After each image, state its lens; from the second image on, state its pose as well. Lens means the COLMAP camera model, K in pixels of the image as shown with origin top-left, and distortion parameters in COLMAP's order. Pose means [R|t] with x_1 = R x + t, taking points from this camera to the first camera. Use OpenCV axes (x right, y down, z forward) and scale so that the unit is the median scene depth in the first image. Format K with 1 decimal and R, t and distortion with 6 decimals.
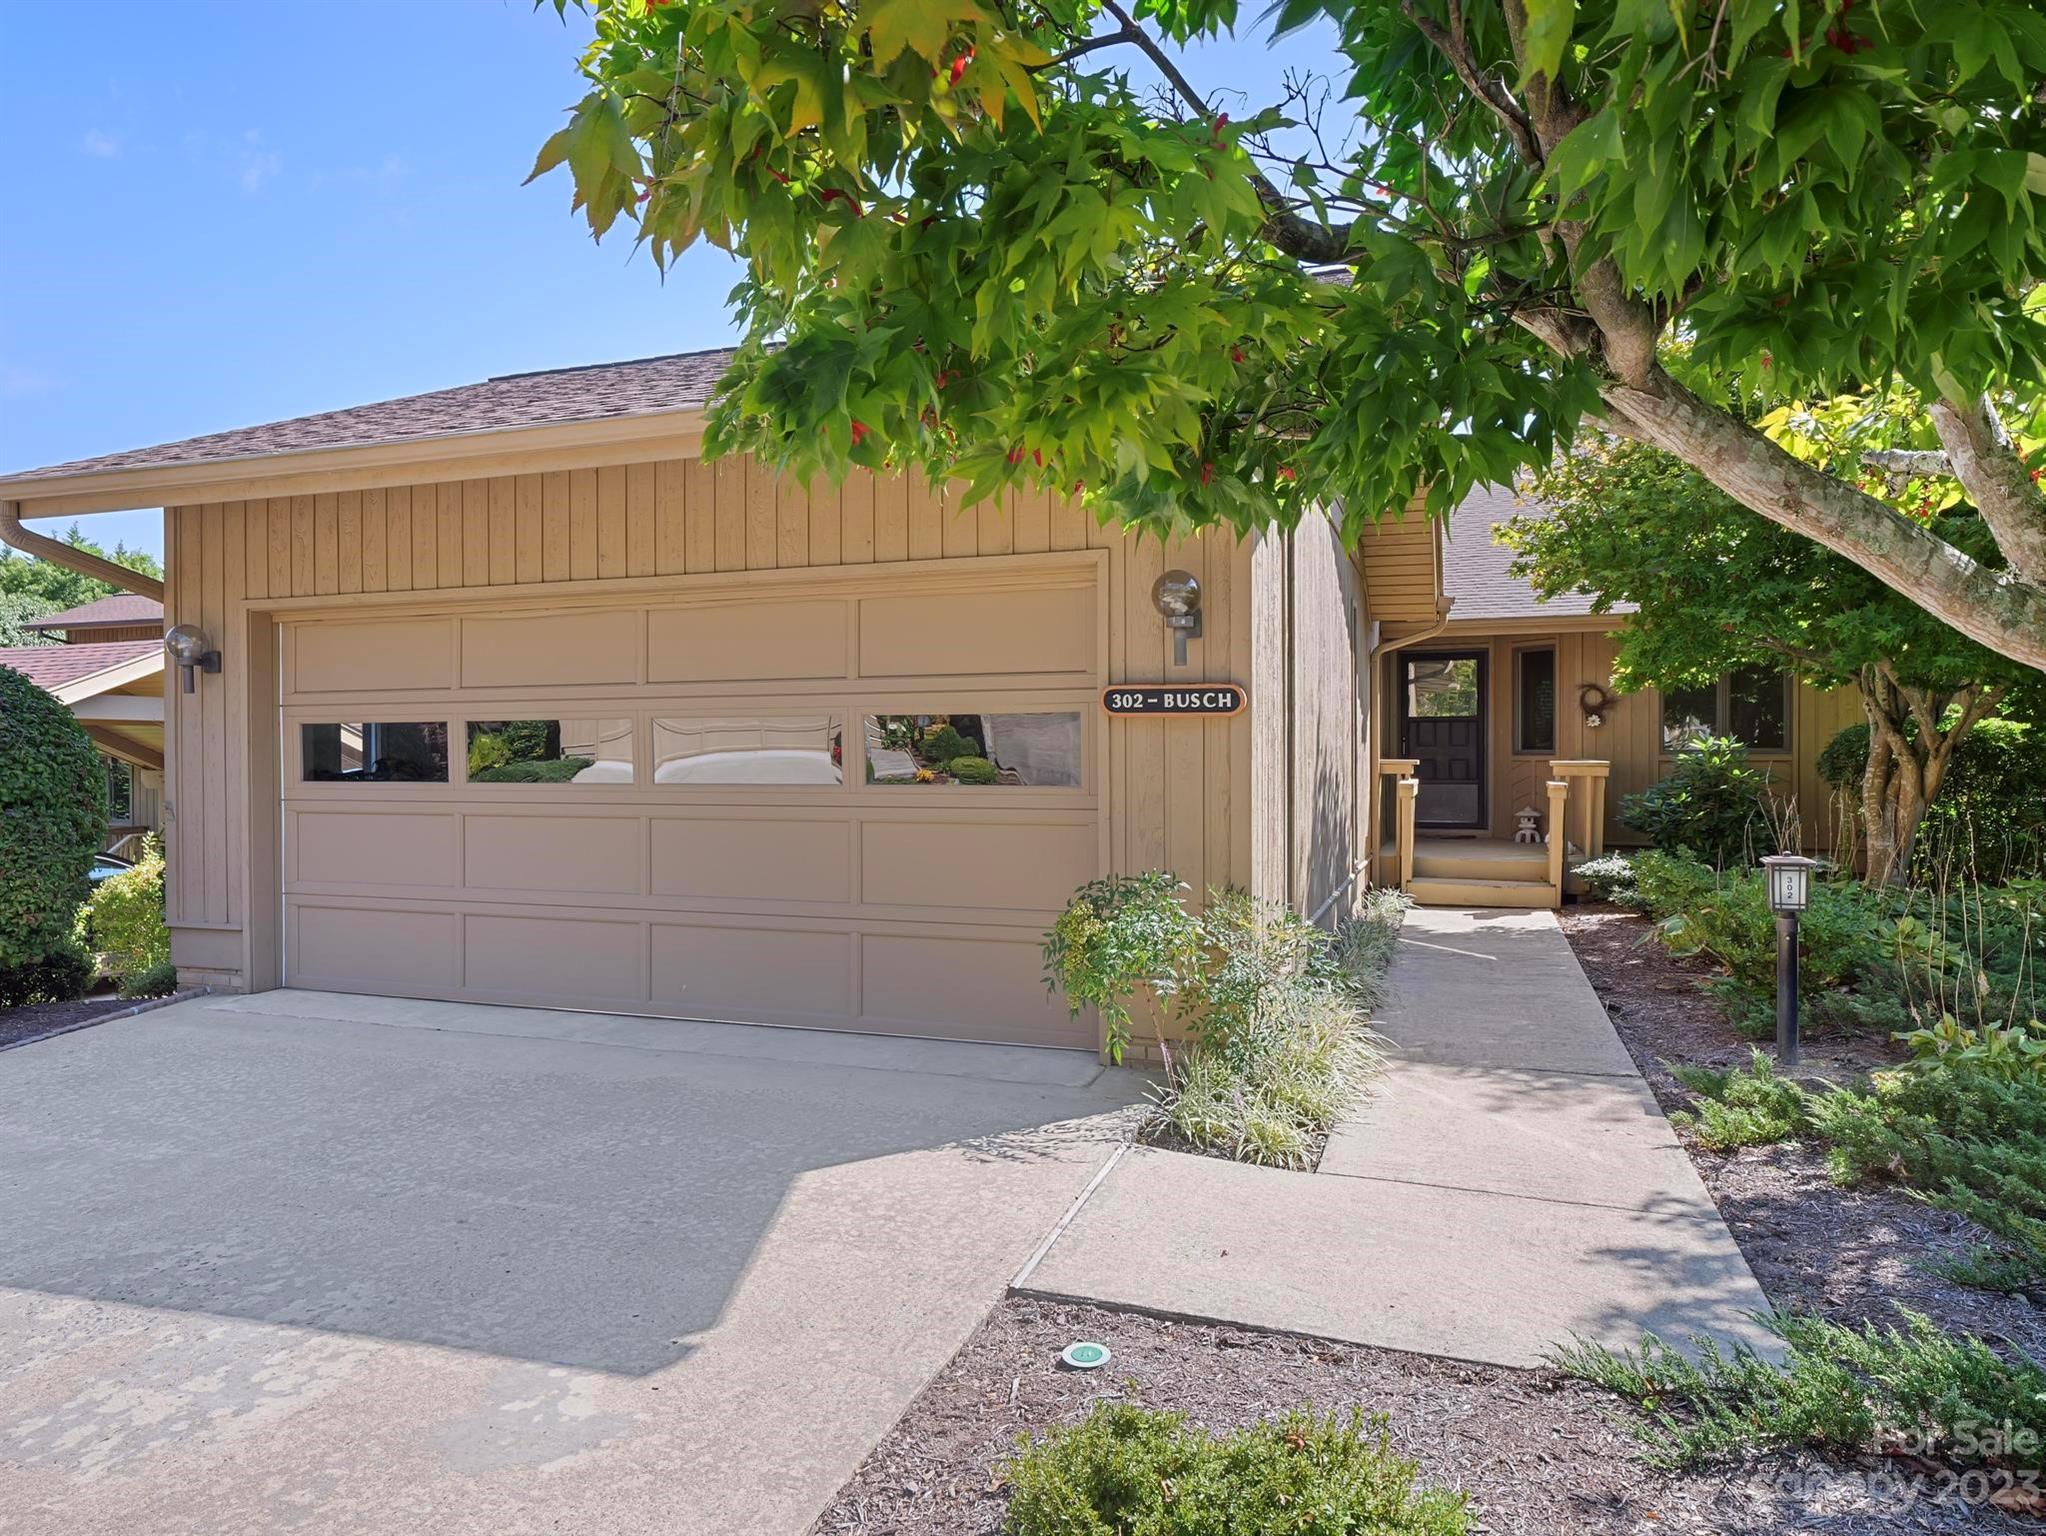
lens RADIAL K [[1287.5, 0, 1018.1], [0, 1287.5, 759.9], [0, 0, 1]] dist [0.008689, -0.000672]
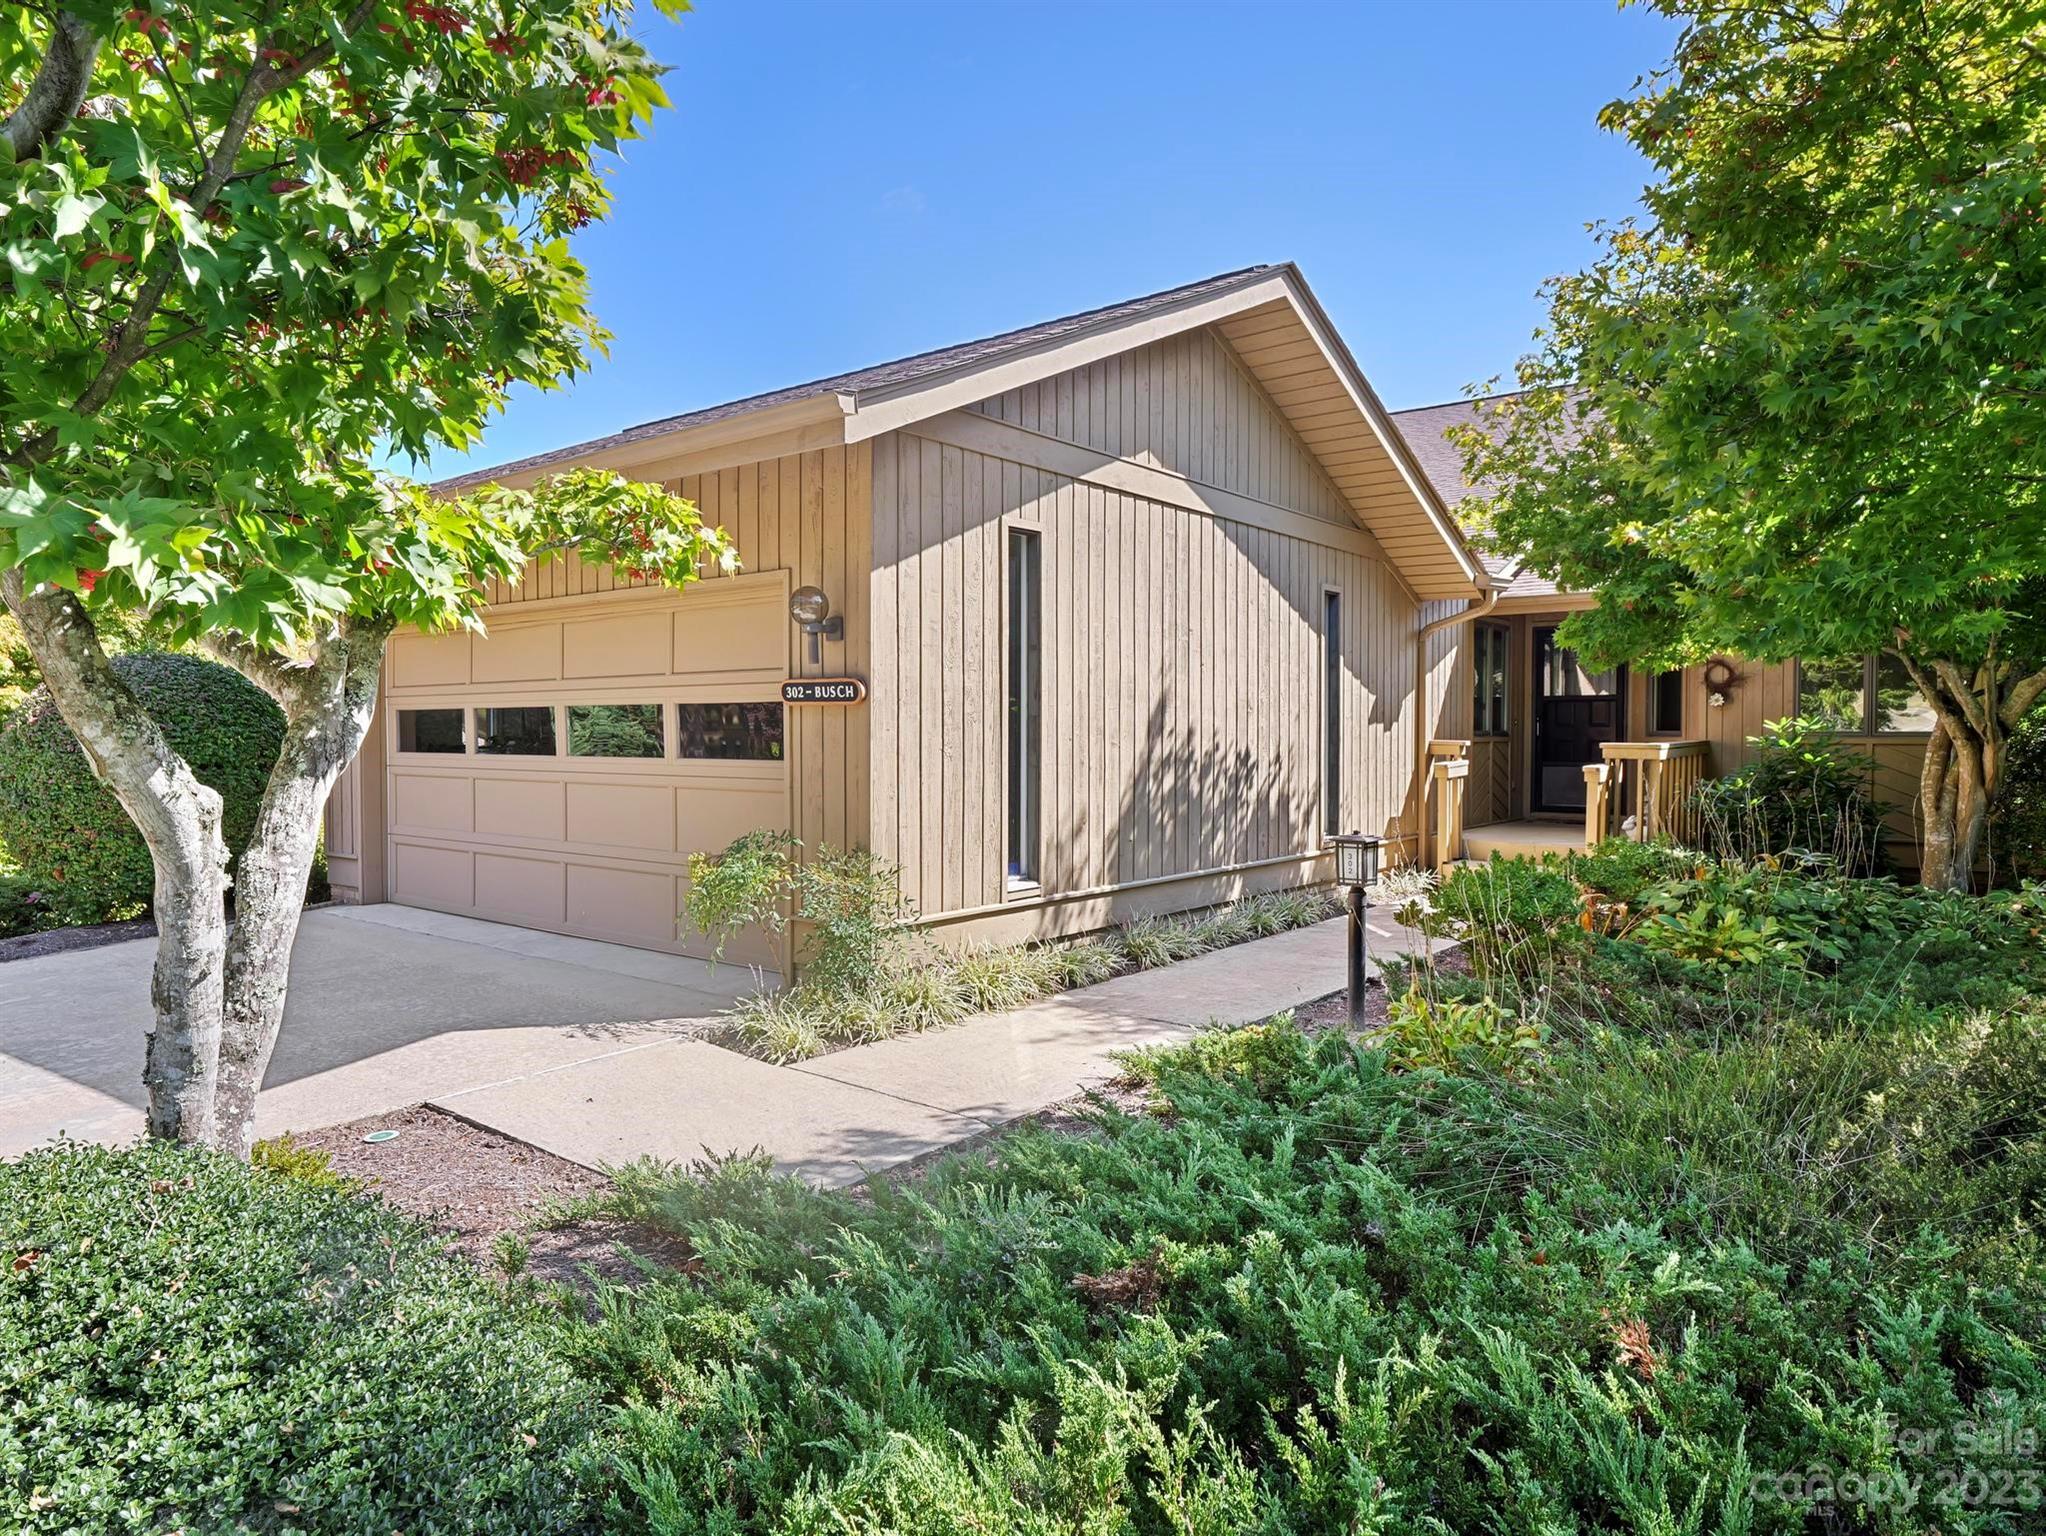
lens RADIAL K [[1287.5, 0, 1018.1], [0, 1287.5, 759.9], [0, 0, 1]] dist [0.008689, -0.000672]
pose [[0.942143, 0.011203, -0.335025, 0.371528], [-0.005112, 0.999805, 0.019057, -0.003013], [0.335173, -0.016242, 0.942016, -0.047873]]
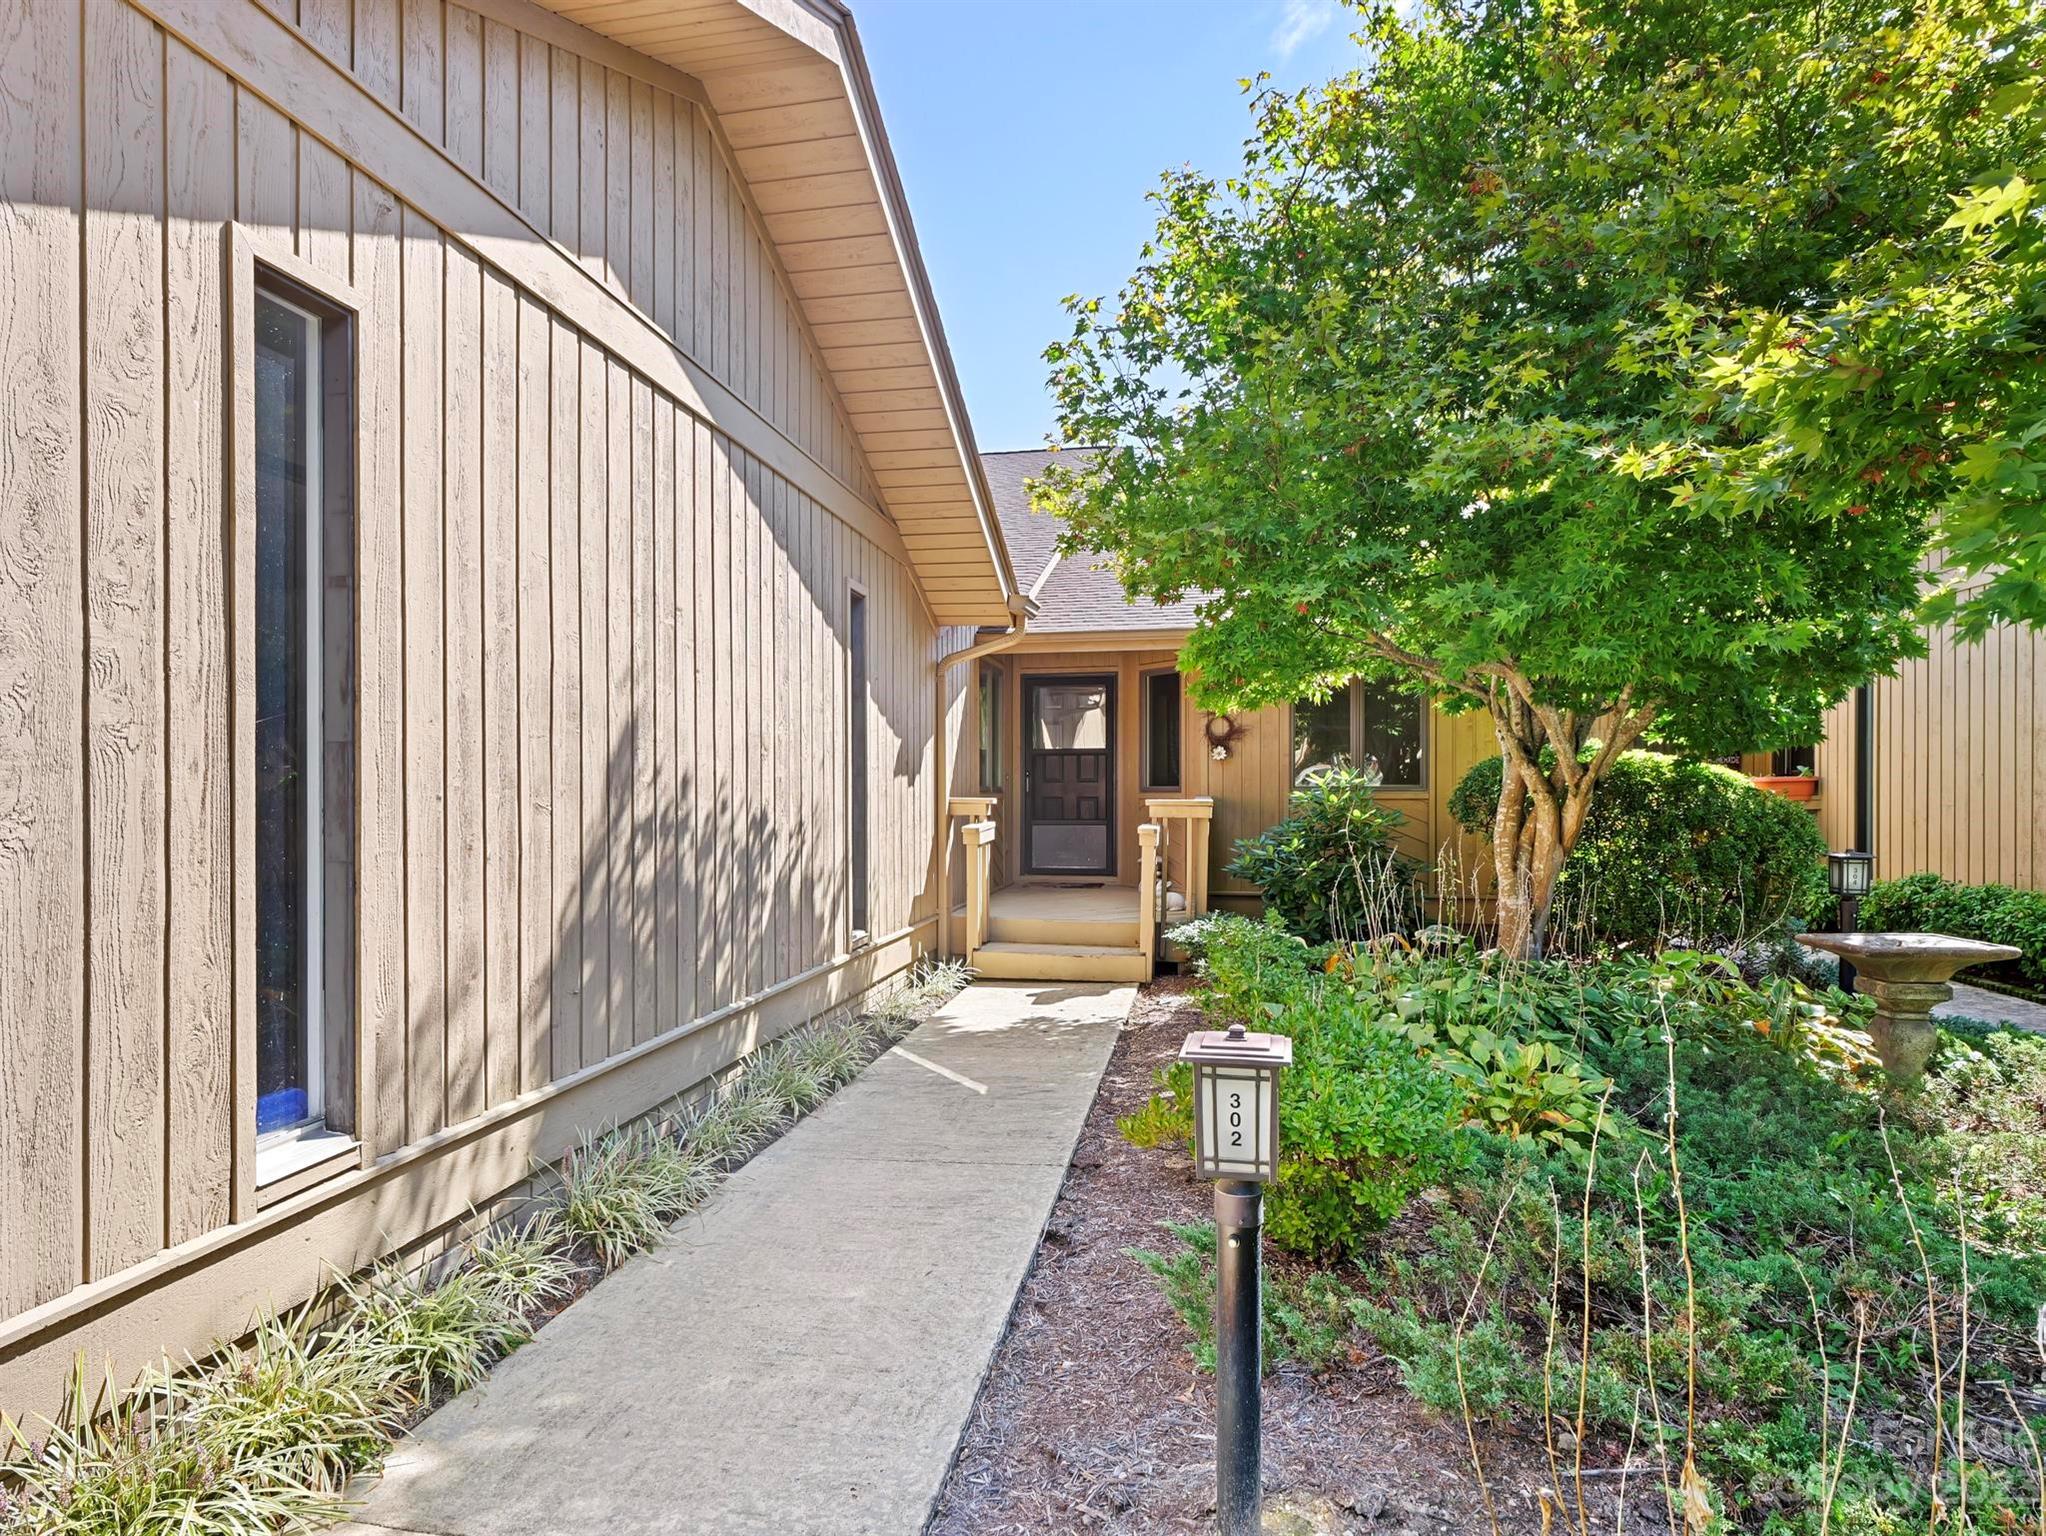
lens RADIAL K [[1114.3, 0, 1001.0], [0, 1114.3, 801.2], [0, 0, 1]] dist [-0.003970, -0.000045]
pose [[0.990454, -0.000378, 0.137844, 0.255393], [-0.000145, 0.999993, 0.003783, -0.000883], [-0.137845, -0.003767, 0.990447, 0.356448]]
